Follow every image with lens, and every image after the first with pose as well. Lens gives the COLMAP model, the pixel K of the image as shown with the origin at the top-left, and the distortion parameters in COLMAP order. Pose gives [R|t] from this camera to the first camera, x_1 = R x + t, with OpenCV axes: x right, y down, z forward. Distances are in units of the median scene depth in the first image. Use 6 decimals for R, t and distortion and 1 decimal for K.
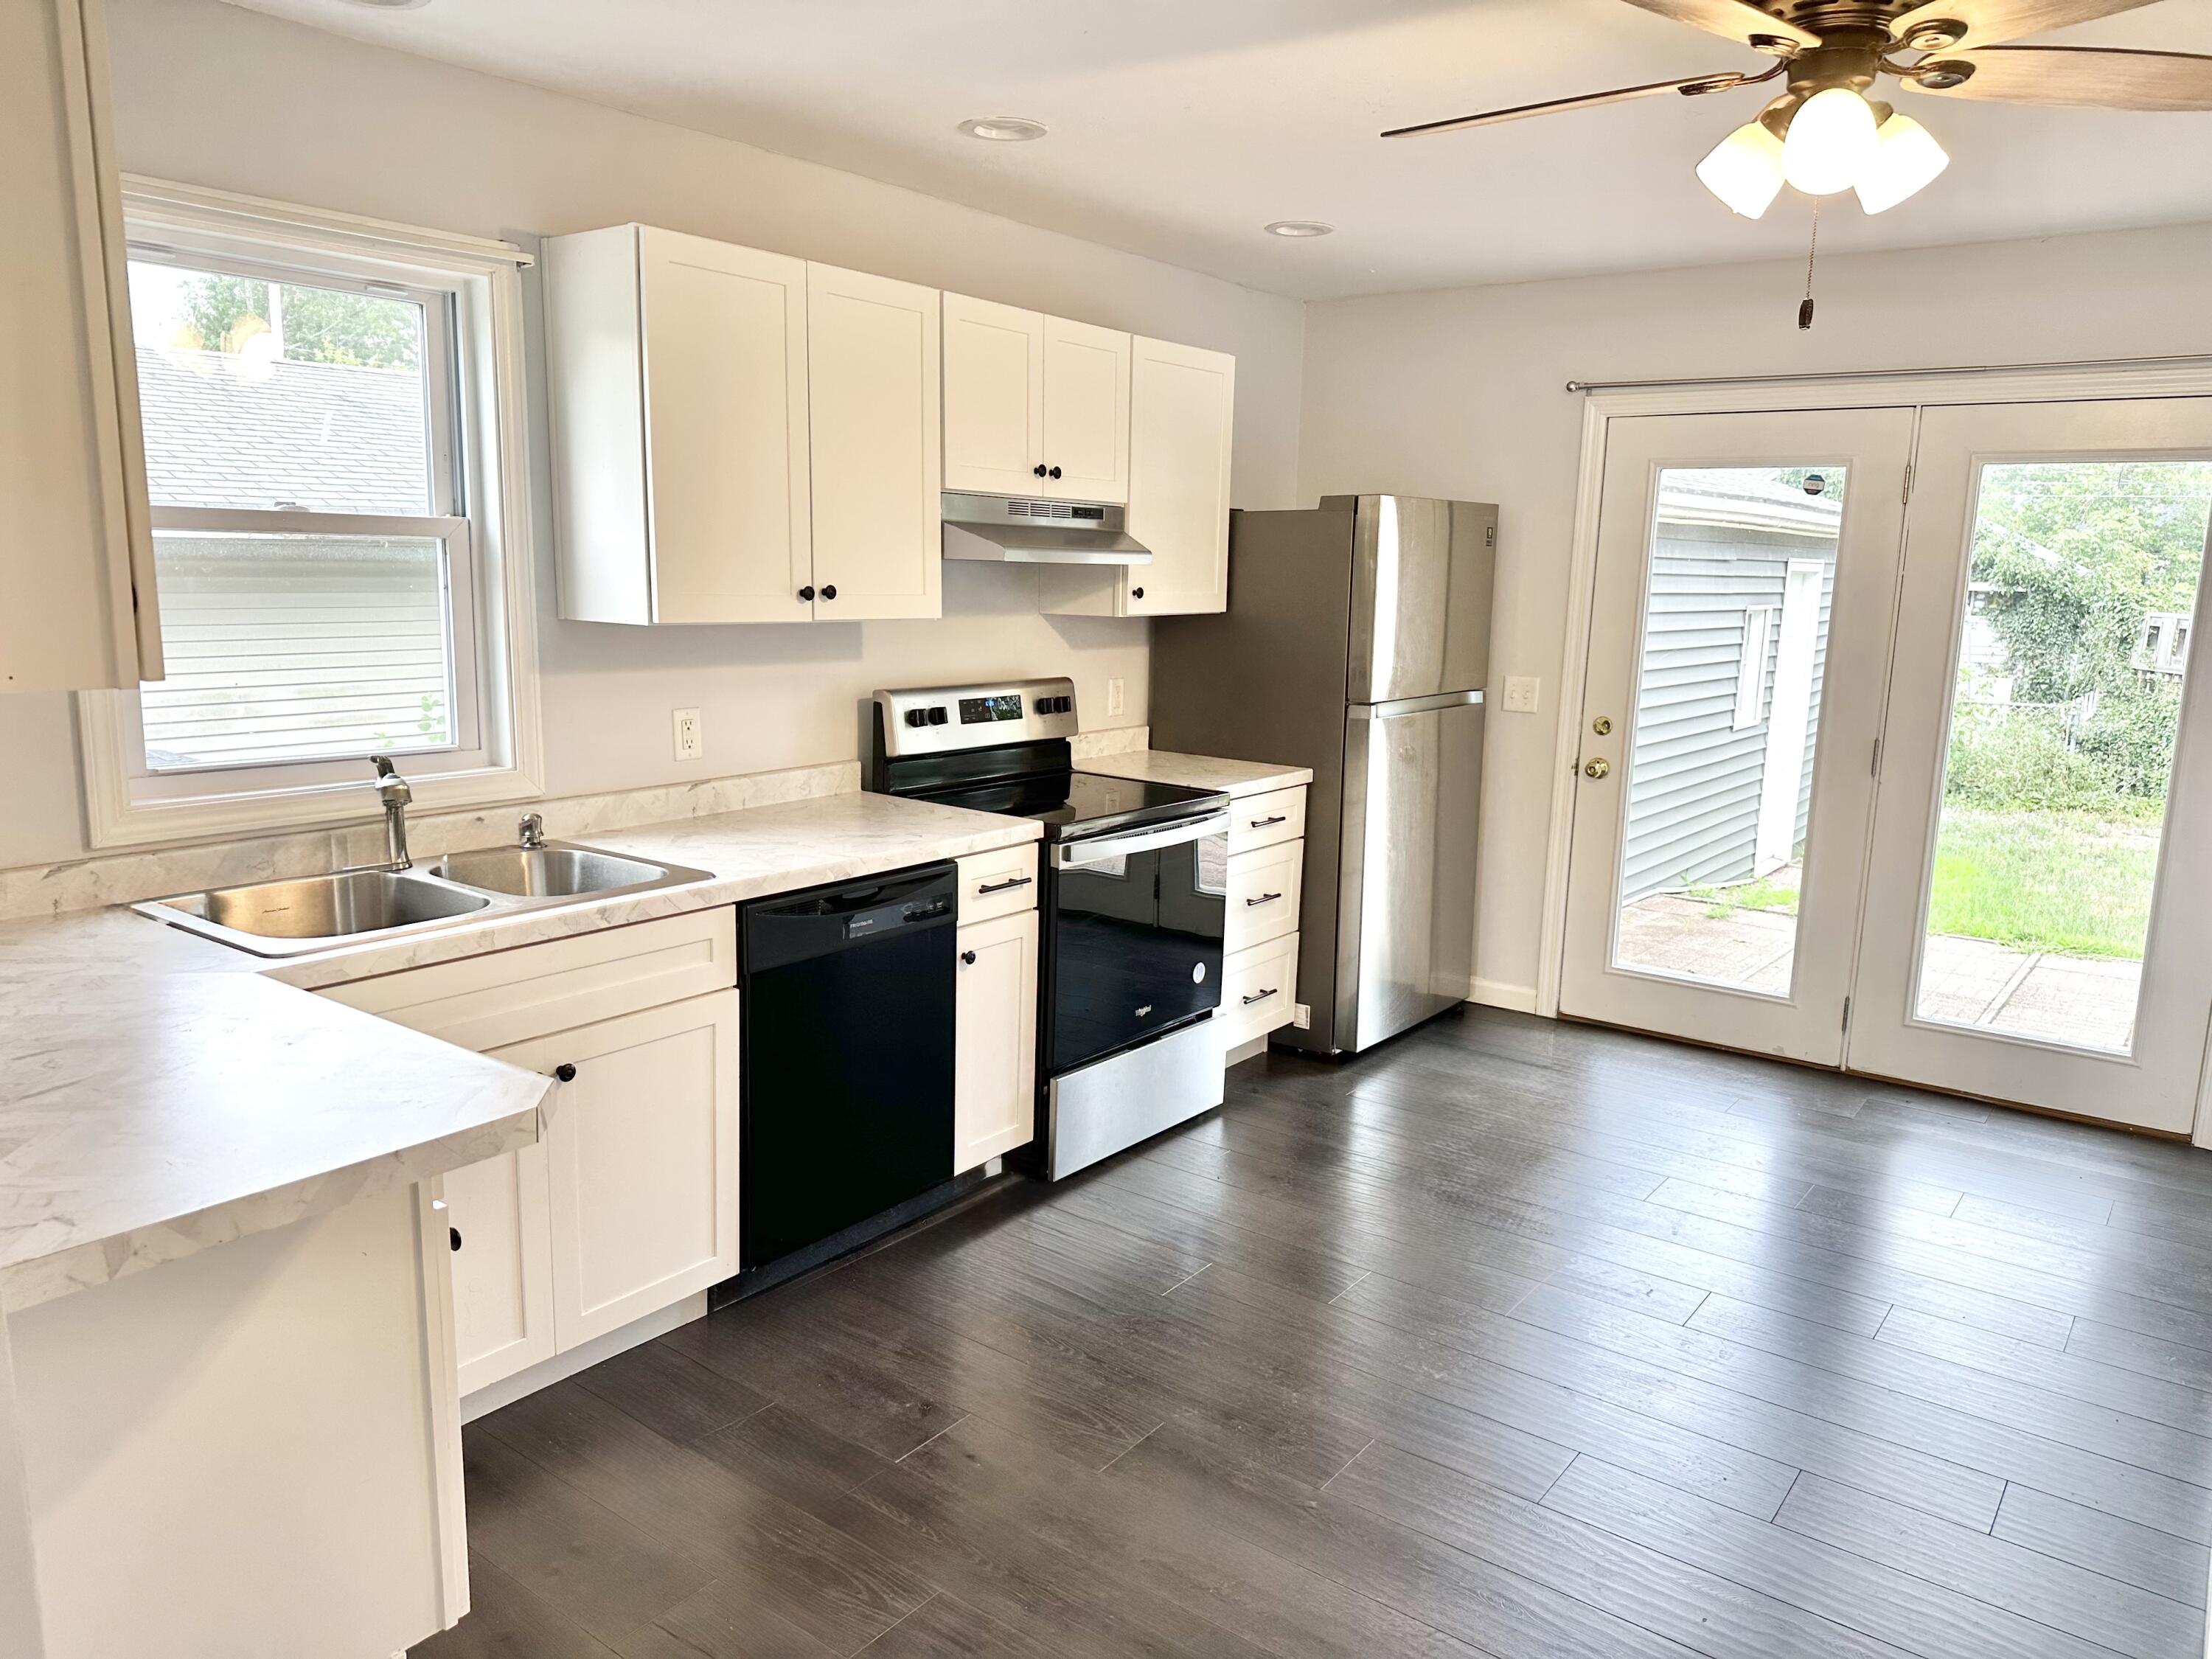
lens RADIAL K [[1535.4, 0, 1096.5], [0, 1535.4, 837.8], [0, 0, 1]] dist [0.119221, -0.148910]
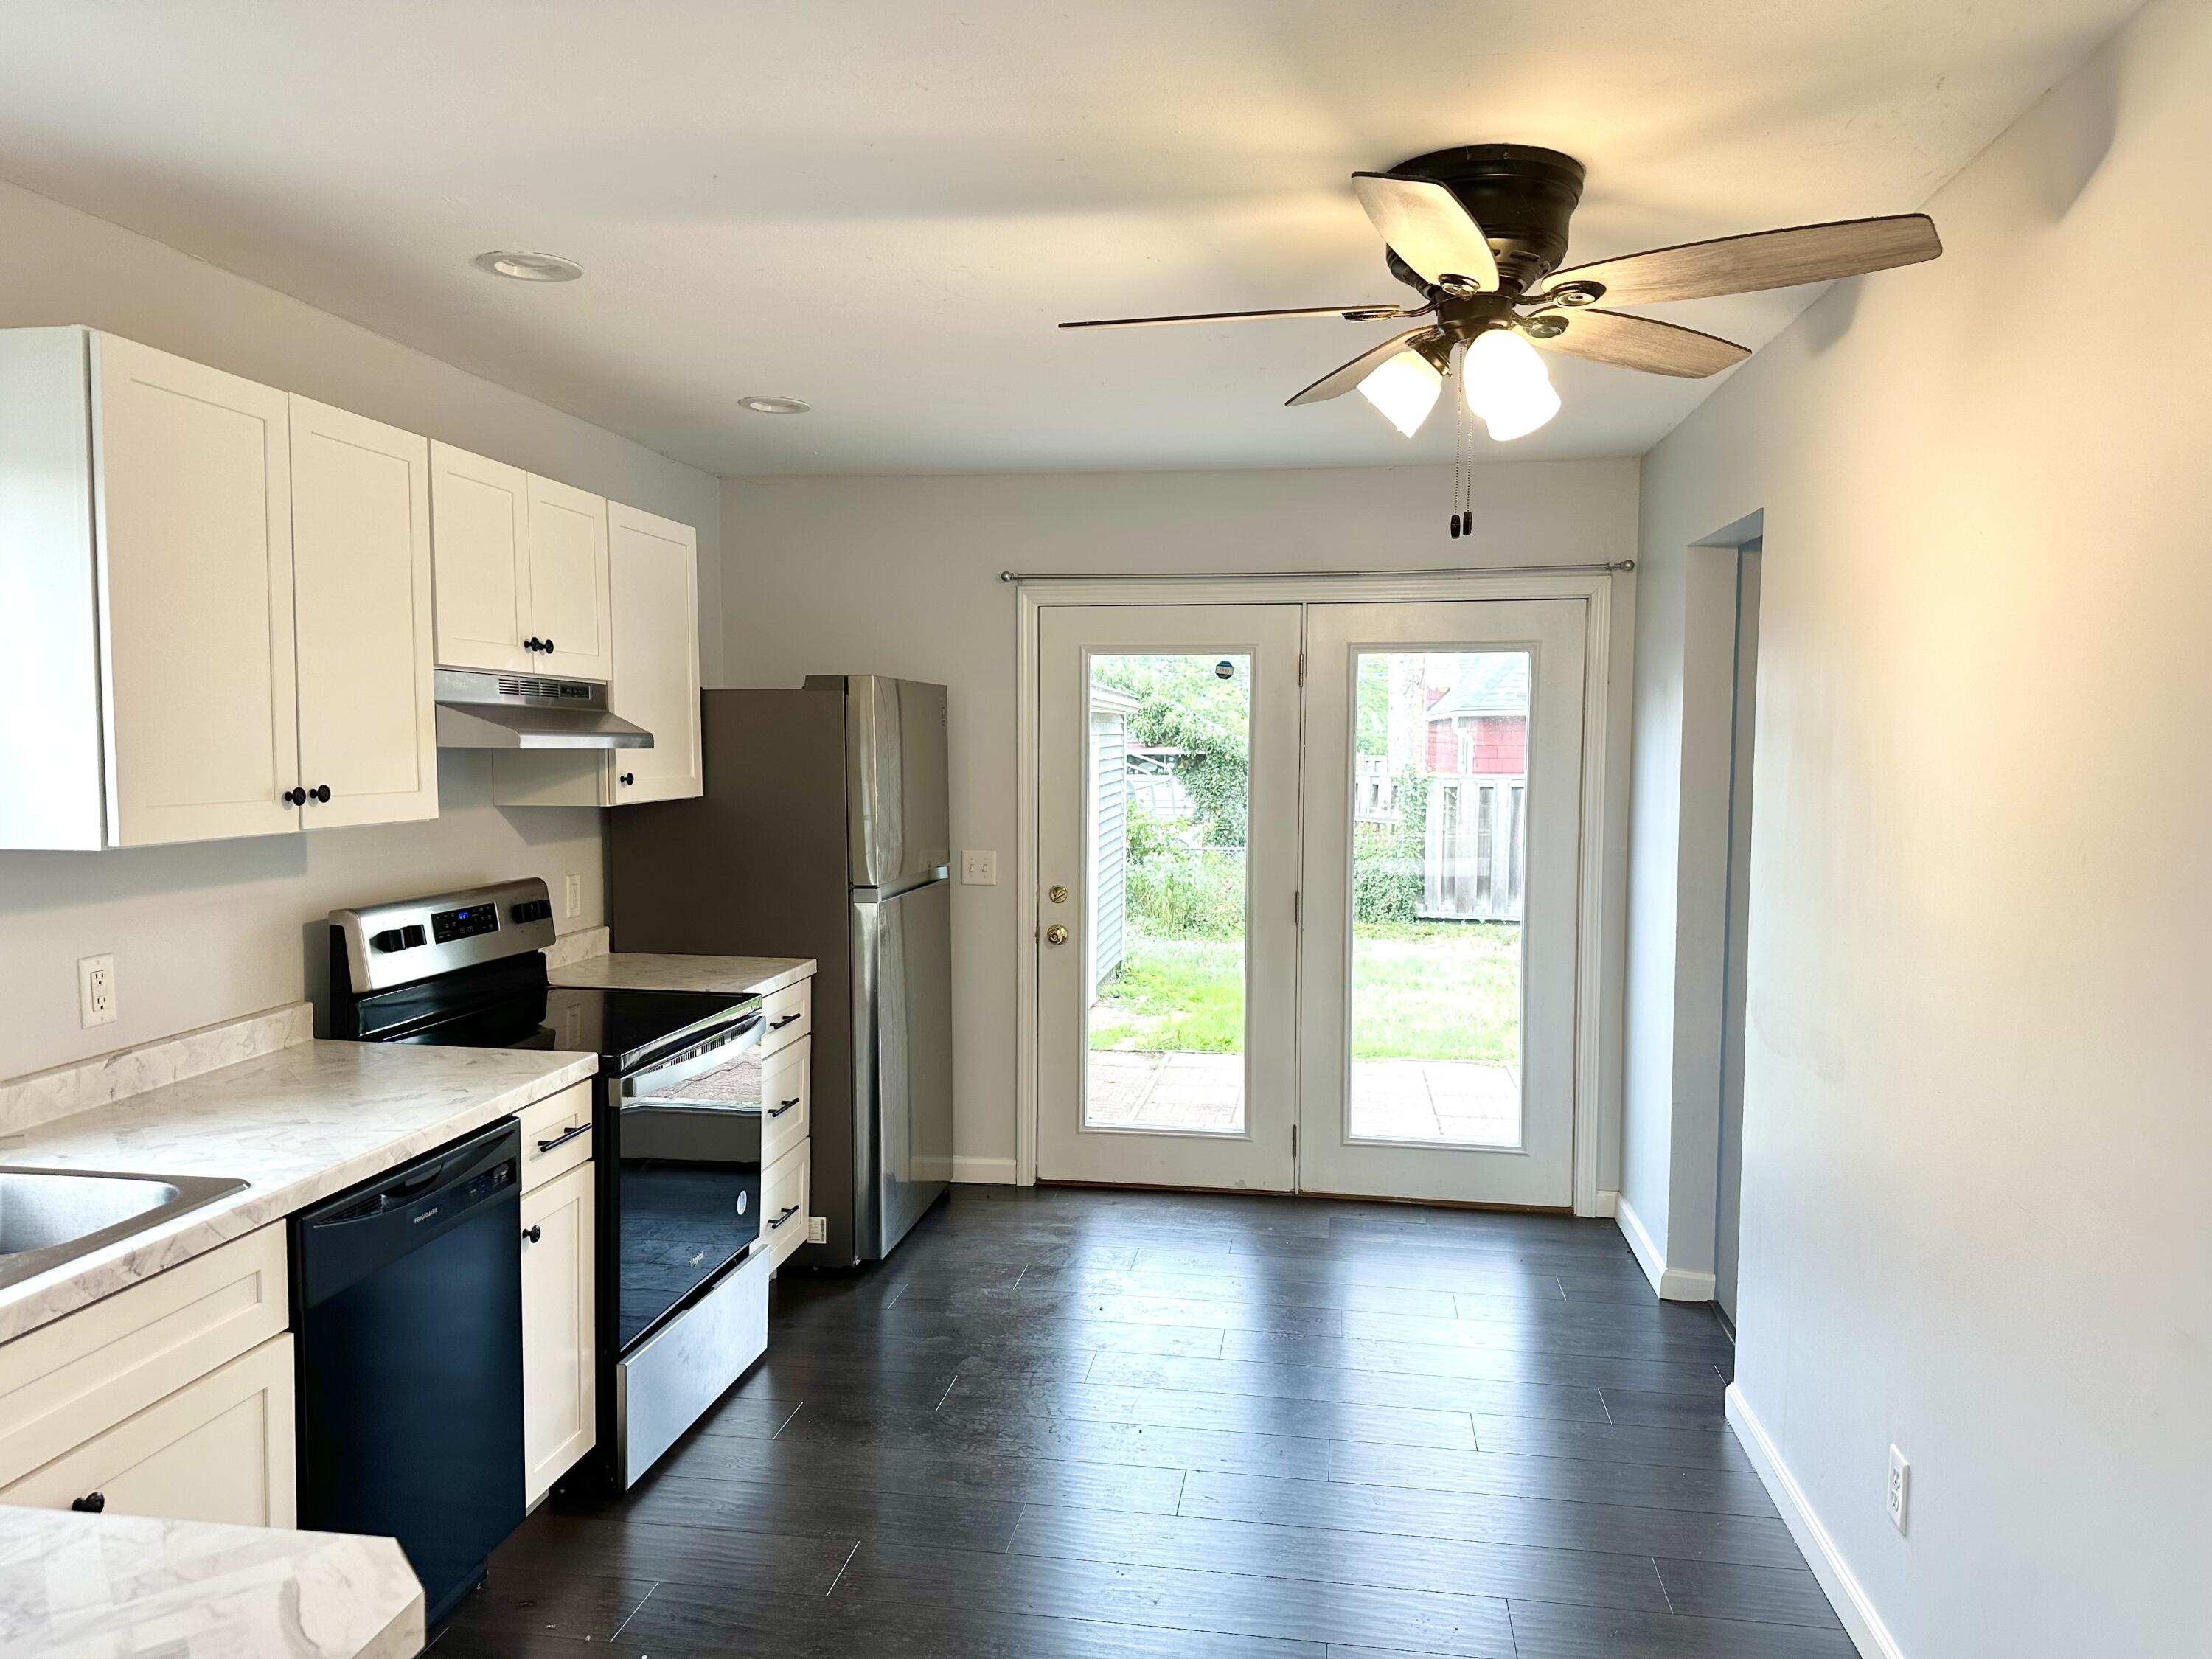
lens RADIAL K [[1531.5, 0, 1092.3], [0, 1531.5, 836.3], [0, 0, 1]] dist [0.111842, -0.185361]
pose [[0.881386, -0.047651, 0.469988, -0.161244], [0.098266, 0.991630, -0.083743, -0.026155], [-0.462063, 0.119994, 0.878692, 0.099366]]
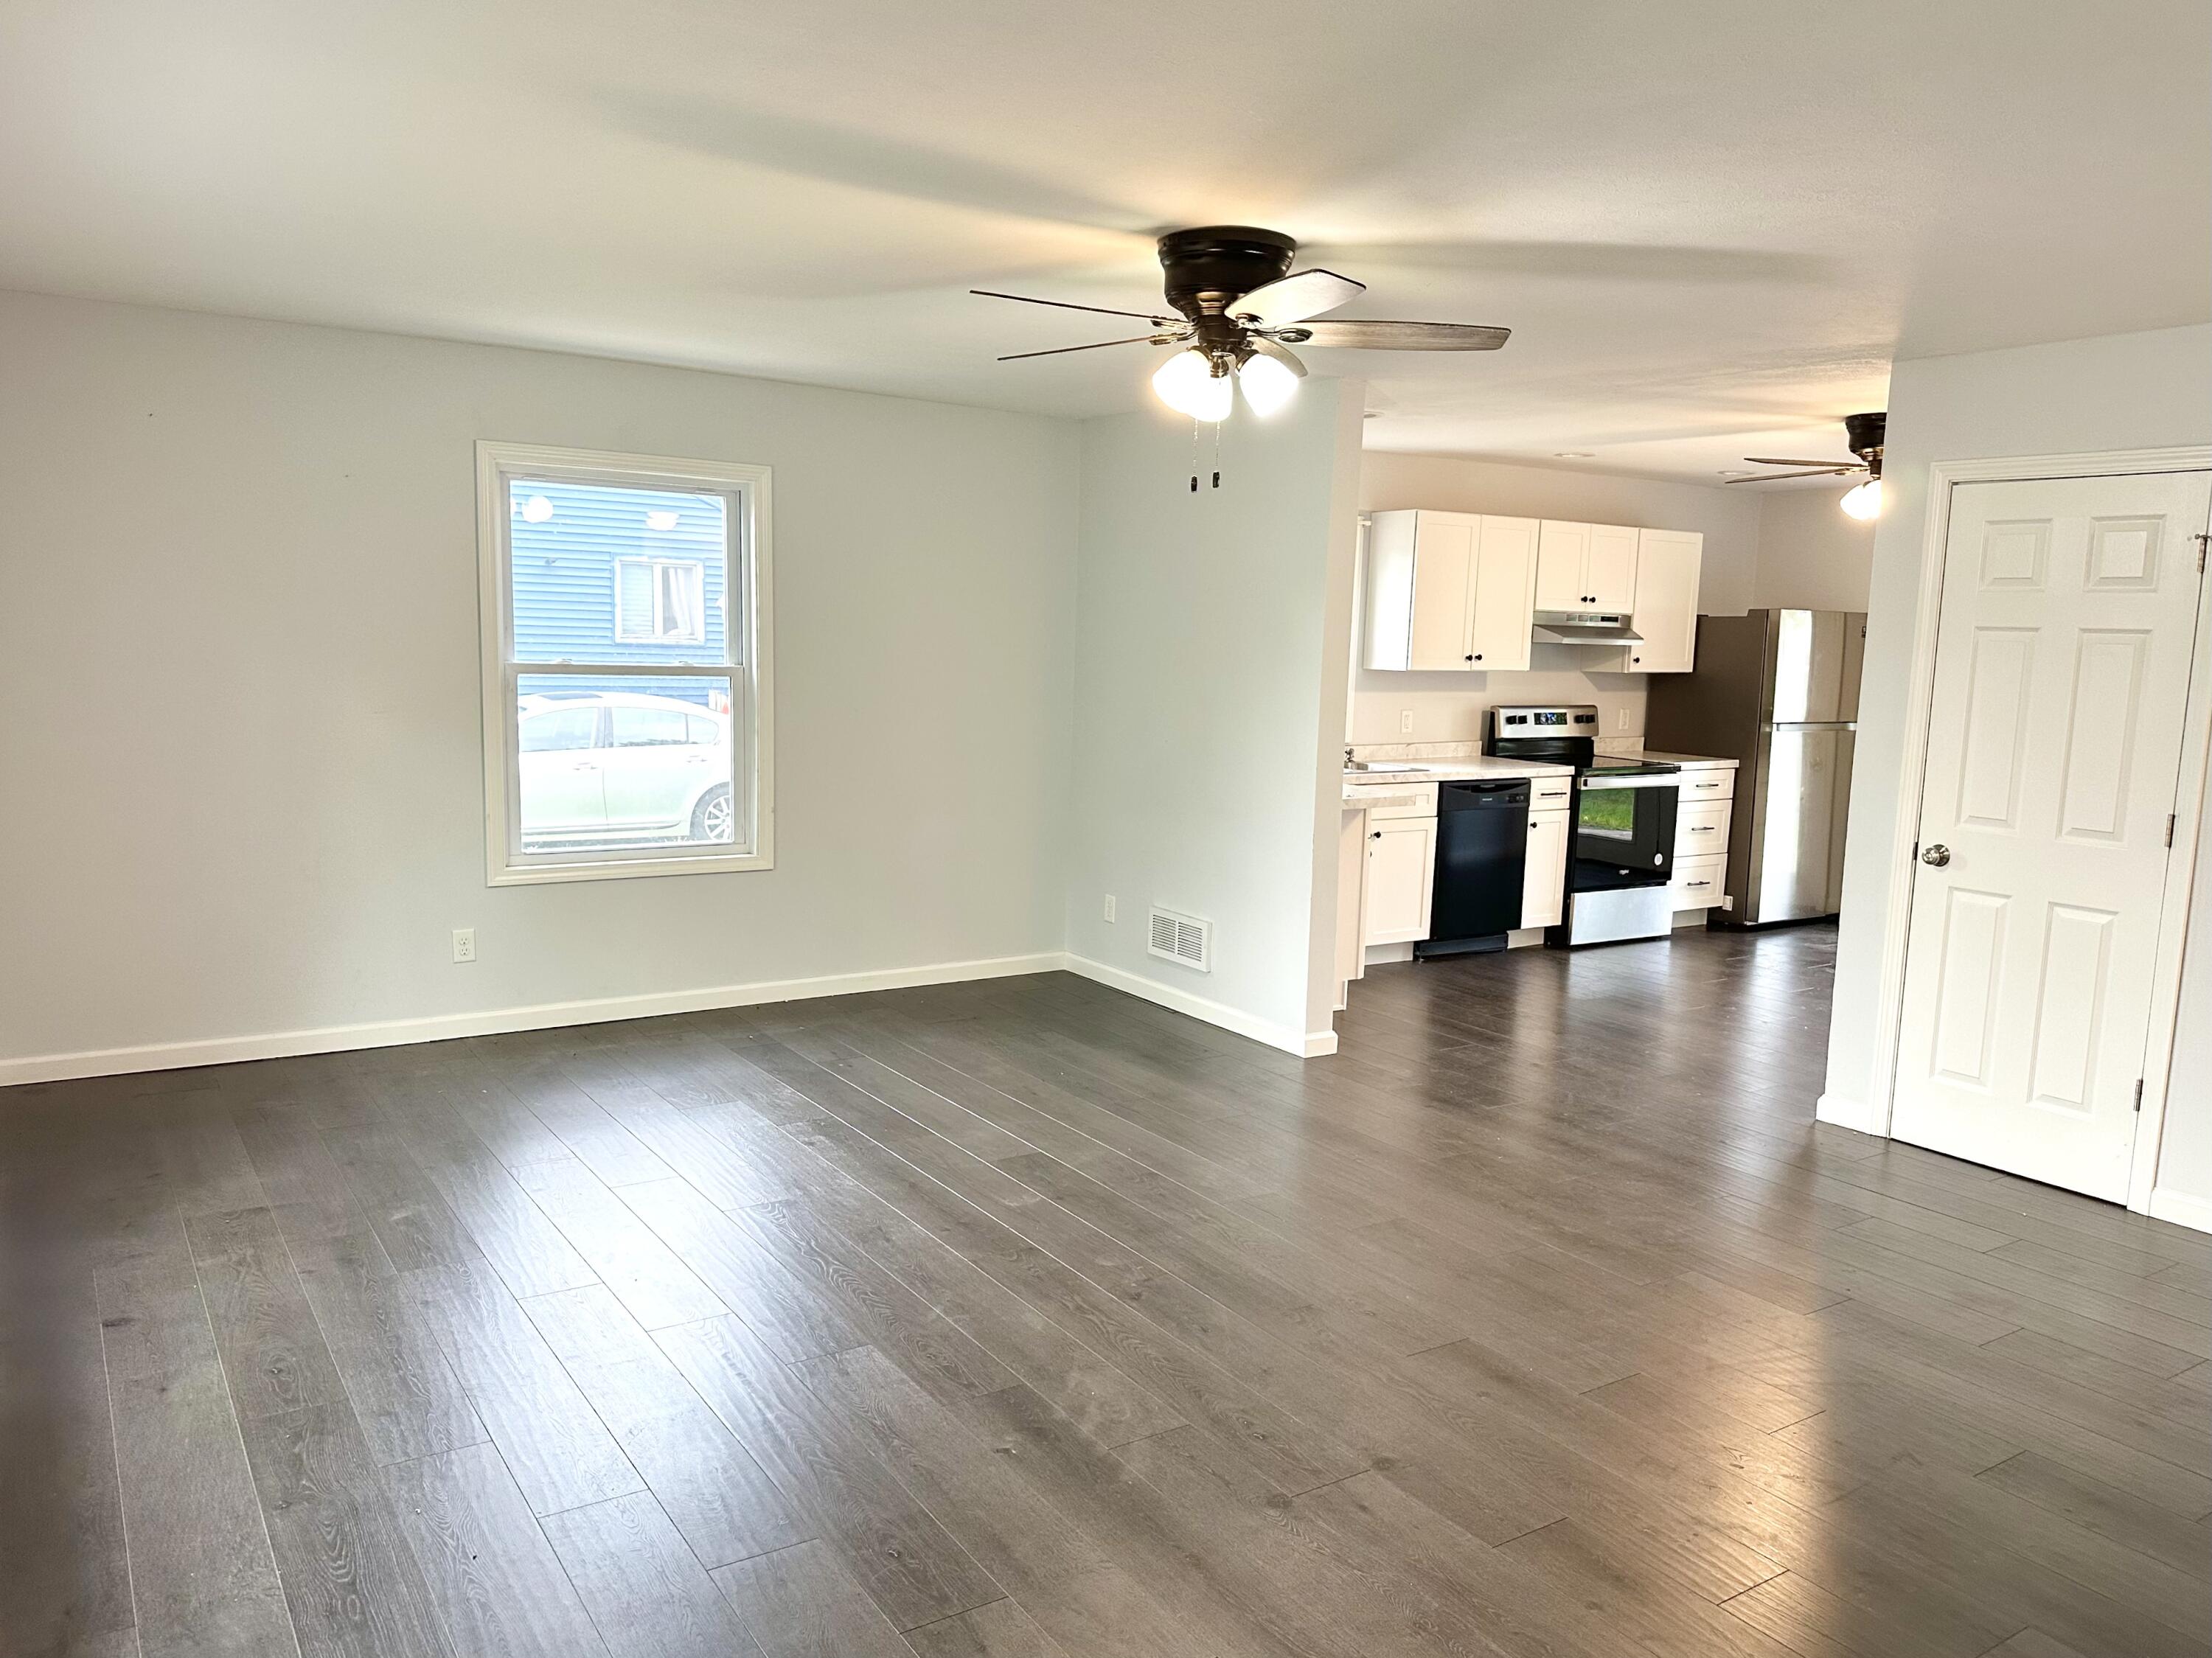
lens RADIAL K [[1531.4, 0, 1092.3], [0, 1531.4, 835.8], [0, 0, 1]] dist [0.111842, -0.185361]
pose [[0.938465, 0.050665, -0.341639, 0.062198], [-0.068729, 0.996794, -0.040970, 0.182913], [0.338468, 0.061929, 0.938938, -1.017213]]
